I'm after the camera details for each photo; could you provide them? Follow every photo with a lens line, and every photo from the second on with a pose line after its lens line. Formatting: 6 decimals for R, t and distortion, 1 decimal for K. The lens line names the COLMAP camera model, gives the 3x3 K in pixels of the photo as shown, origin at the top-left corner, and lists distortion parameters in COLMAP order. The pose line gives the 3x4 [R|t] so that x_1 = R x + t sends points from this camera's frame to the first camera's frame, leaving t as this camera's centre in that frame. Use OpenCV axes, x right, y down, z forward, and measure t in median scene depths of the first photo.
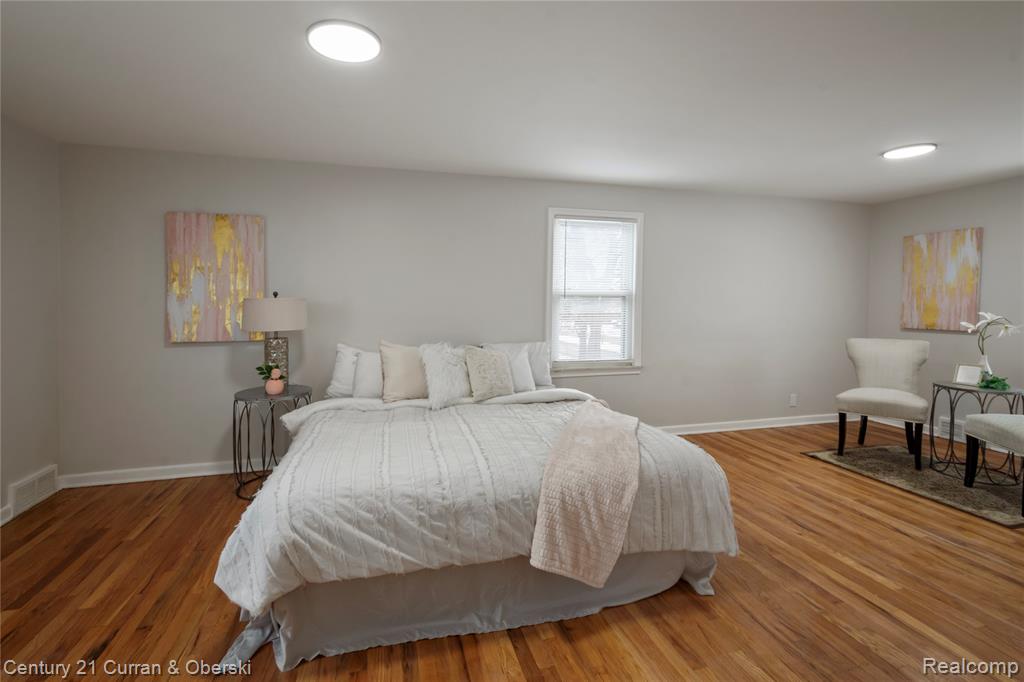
lens RADIAL K [[456.7, 0, 505.7], [0, 456.7, 310.4], [0, 0, 1]] dist [0.001414, -0.000014]
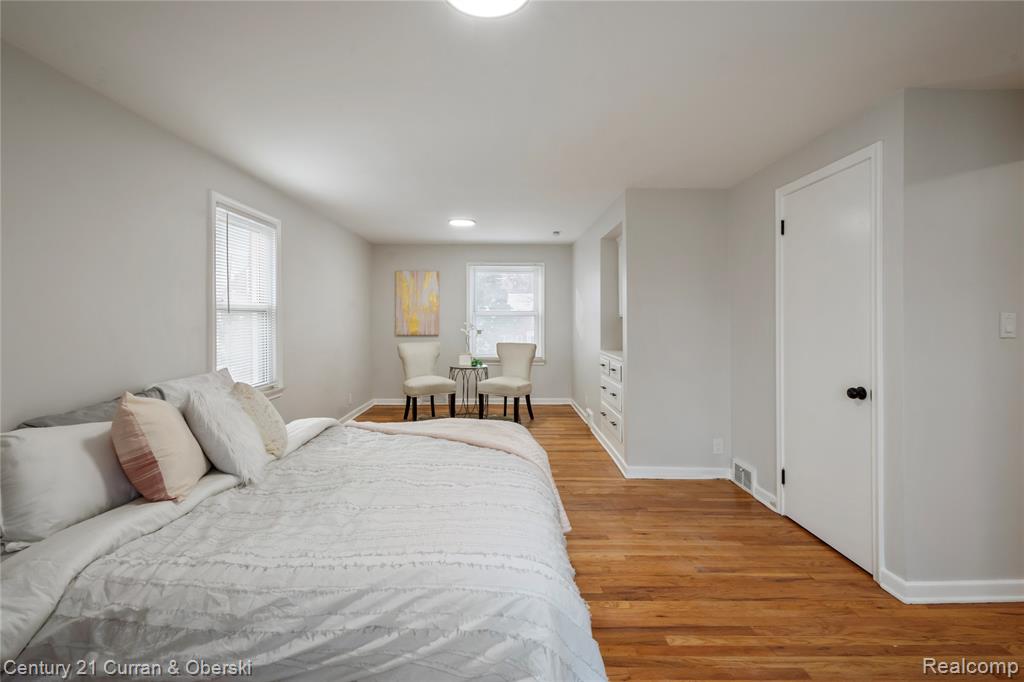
lens RADIAL K [[456.7, 0, 505.7], [0, 456.7, 310.4], [0, 0, 1]] dist [0.001414, -0.000014]
pose [[0.256241, 0.011601, 0.966543, -0.493620], [0.015054, 0.999759, -0.015991, -0.011312], [-0.966496, 0.018648, 0.256005, 0.349209]]
